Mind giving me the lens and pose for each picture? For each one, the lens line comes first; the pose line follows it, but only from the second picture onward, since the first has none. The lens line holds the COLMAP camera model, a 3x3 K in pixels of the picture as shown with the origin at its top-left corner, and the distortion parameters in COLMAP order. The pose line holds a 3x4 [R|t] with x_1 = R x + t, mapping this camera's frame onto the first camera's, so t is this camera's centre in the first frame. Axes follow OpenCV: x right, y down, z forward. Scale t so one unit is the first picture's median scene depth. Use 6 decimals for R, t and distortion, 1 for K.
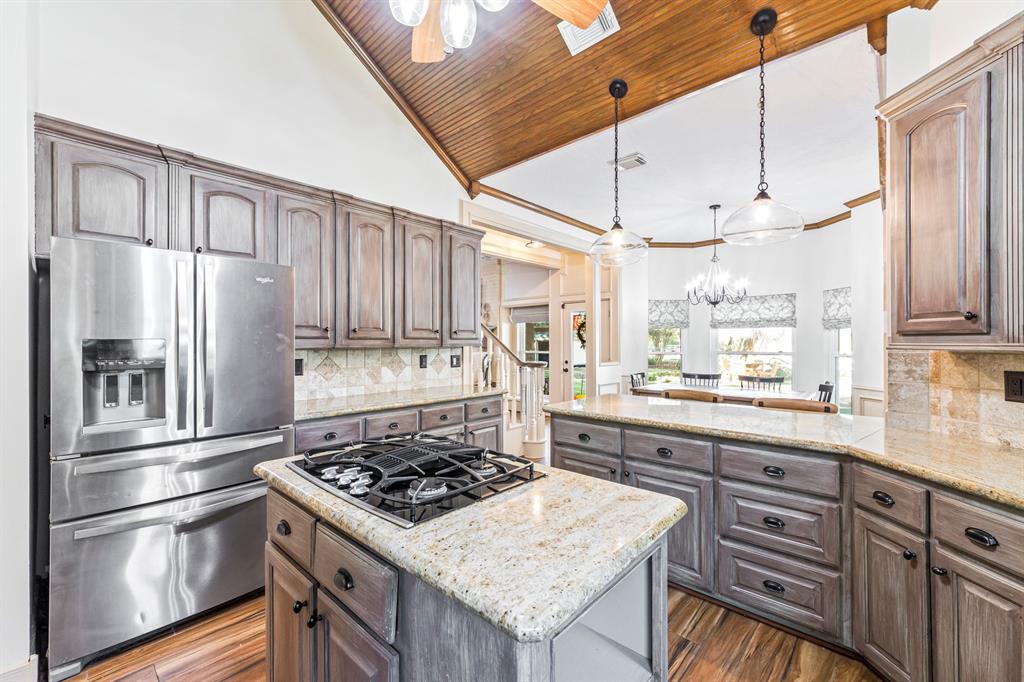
lens RADIAL K [[416.1, 0, 514.2], [0, 416.1, 338.4], [0, 0, 1]] dist [-0.002240, -0.000155]
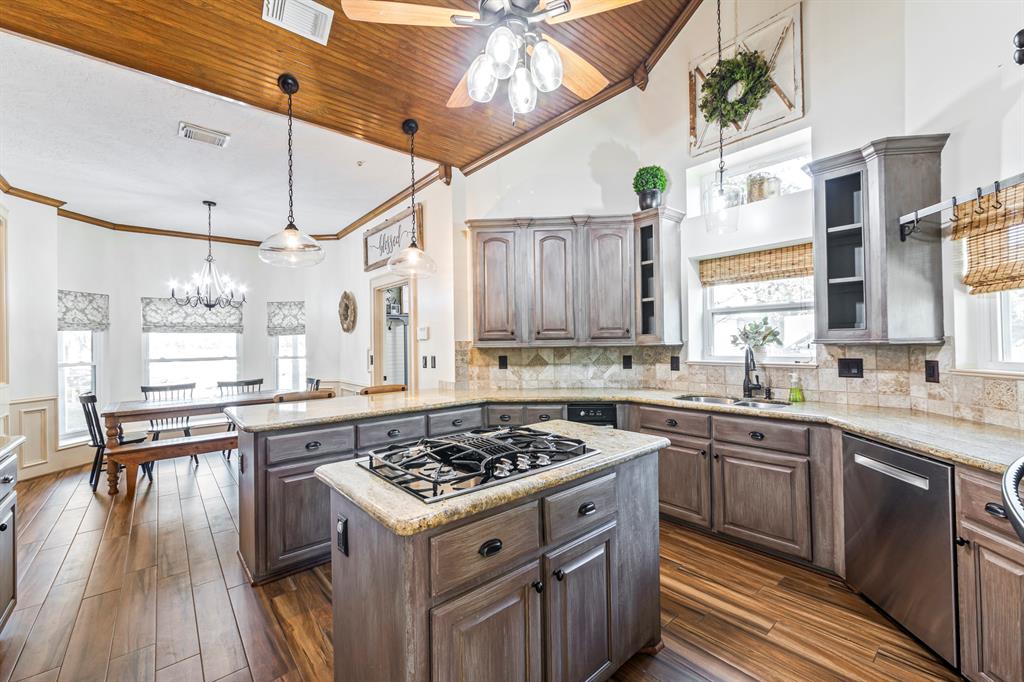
lens RADIAL K [[416.1, 0, 514.2], [0, 416.1, 338.4], [0, 0, 1]] dist [-0.002240, -0.000155]
pose [[0.113664, 0.009318, 0.993476, -0.320473], [0.005329, 0.999936, -0.009988, 0.000980], [-0.993505, 0.006429, 0.113607, 0.186592]]
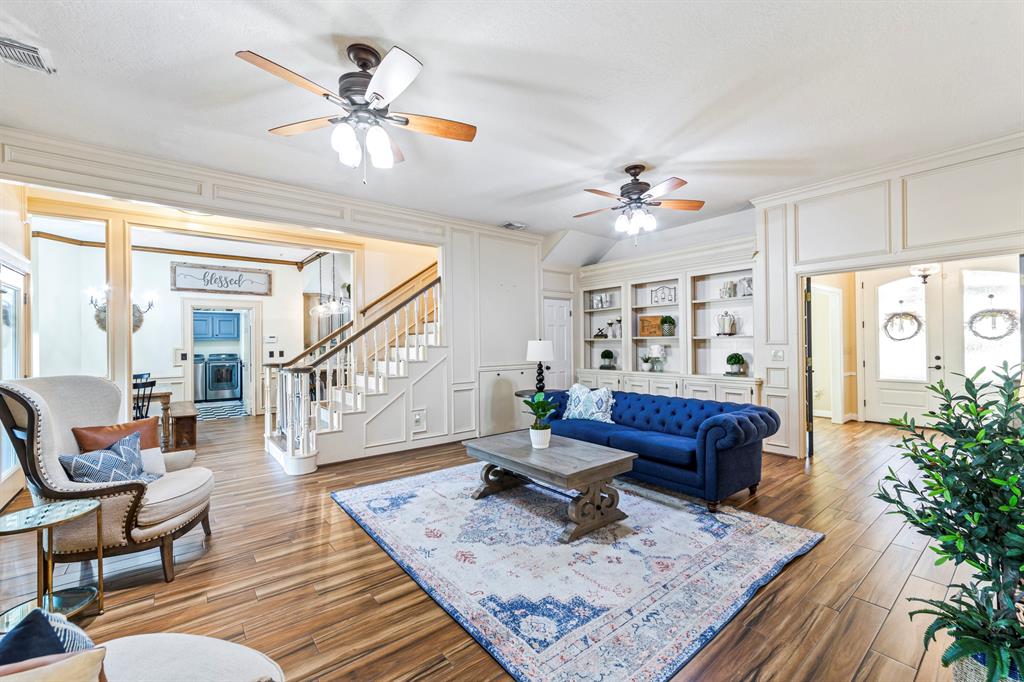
lens RADIAL K [[425.3, 0, 512.0], [0, 425.3, 341.0], [0, 0, 1]] dist [-0.000558, 0.000302]
pose [[-0.989180, 0.012813, 0.146148, -0.610781], [0.010907, 0.999845, -0.013832, 0.018513], [-0.146302, -0.012088, -0.989166, 1.709768]]
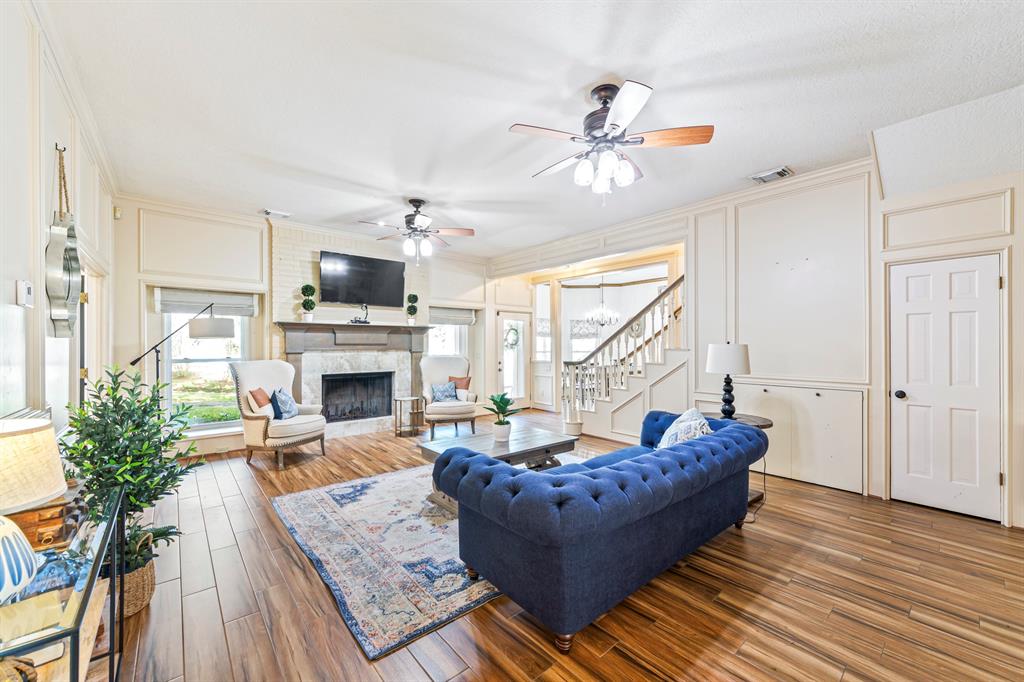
lens RADIAL K [[396.6, 0, 514.3], [0, 396.6, 342.4], [0, 0, 1]] dist [-0.000425, -0.000012]
pose [[0.107796, 0.008219, 0.994139, -1.159307], [-0.009629, 0.999928, -0.007222, 0.010765], [-0.994126, -0.008794, 0.107868, 1.048592]]
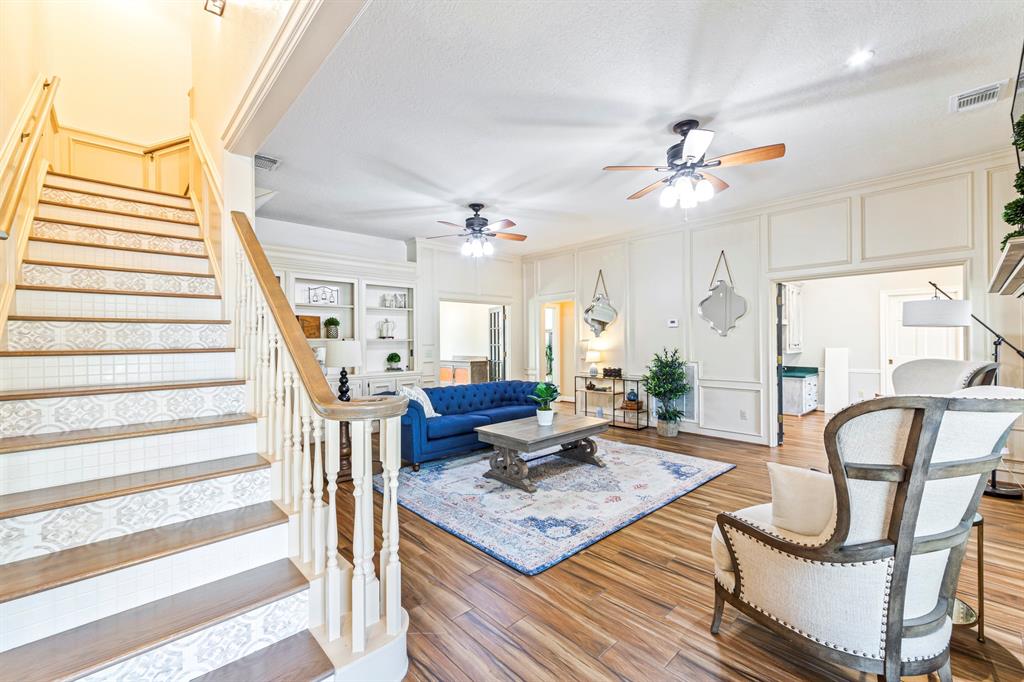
lens RADIAL K [[425.3, 0, 512.0], [0, 425.3, 341.0], [0, 0, 1]] dist [-0.000558, 0.000302]
pose [[-0.066388, 0.001241, -0.997793, 0.163998], [0.020412, 0.999792, -0.000114, 0.011992], [0.997585, -0.020375, -0.066399, 1.125738]]
